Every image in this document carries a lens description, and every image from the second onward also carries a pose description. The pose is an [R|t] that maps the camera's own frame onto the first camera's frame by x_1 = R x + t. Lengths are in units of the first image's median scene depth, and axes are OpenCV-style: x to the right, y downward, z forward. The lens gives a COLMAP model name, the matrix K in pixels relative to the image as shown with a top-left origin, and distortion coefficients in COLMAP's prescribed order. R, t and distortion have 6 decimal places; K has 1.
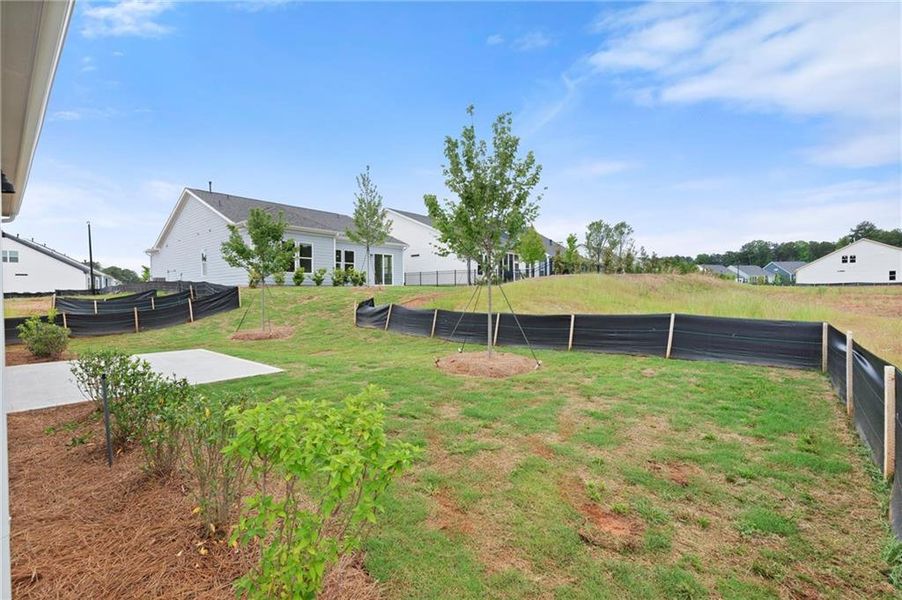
lens RADIAL K [[391.8, 0, 452.7], [0, 391.8, 293.4], [0, 0, 1]] dist [0.000131, 0.000040]
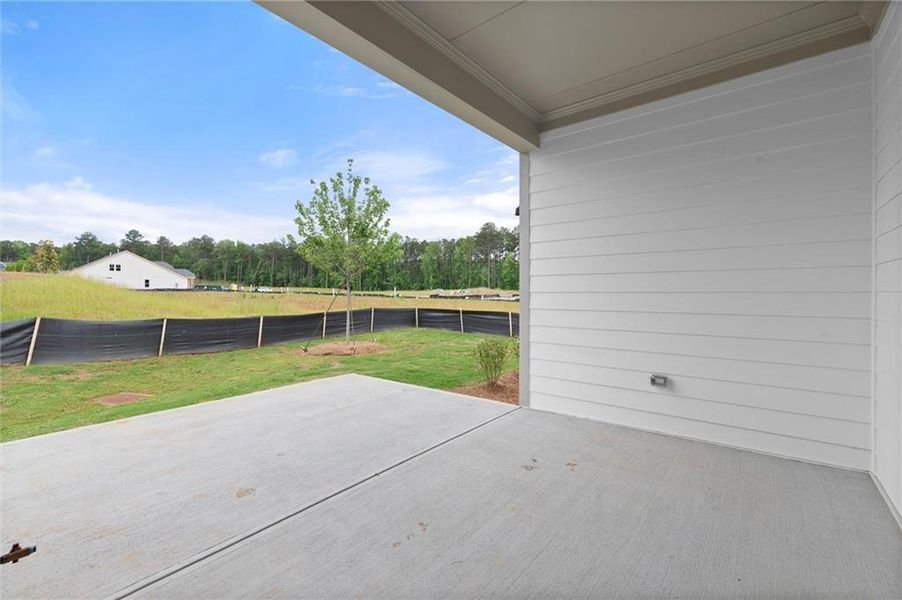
lens RADIAL K [[391.8, 0, 449.3], [0, 391.8, 294.9], [0, 0, 1]] dist [0.000131, 0.000040]
pose [[-0.029881, 0.003176, 0.999548, -0.201181], [0.005928, 0.999978, -0.003000, -0.000036], [-0.999536, 0.005836, -0.029899, 0.111676]]
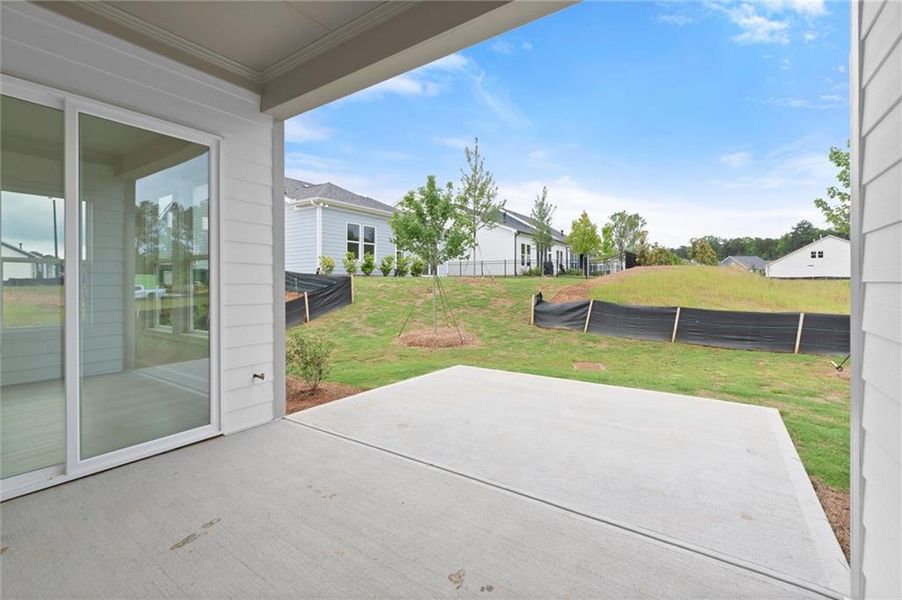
lens RADIAL K [[391.8, 0, 449.1], [0, 391.8, 287.4], [0, 0, 1]] dist [0.000131, 0.000040]
pose [[0.994413, 0.003967, 0.105483, -0.144104], [-0.004779, 0.999961, 0.007450, -0.000730], [-0.105449, -0.007912, 0.994393, 0.060418]]
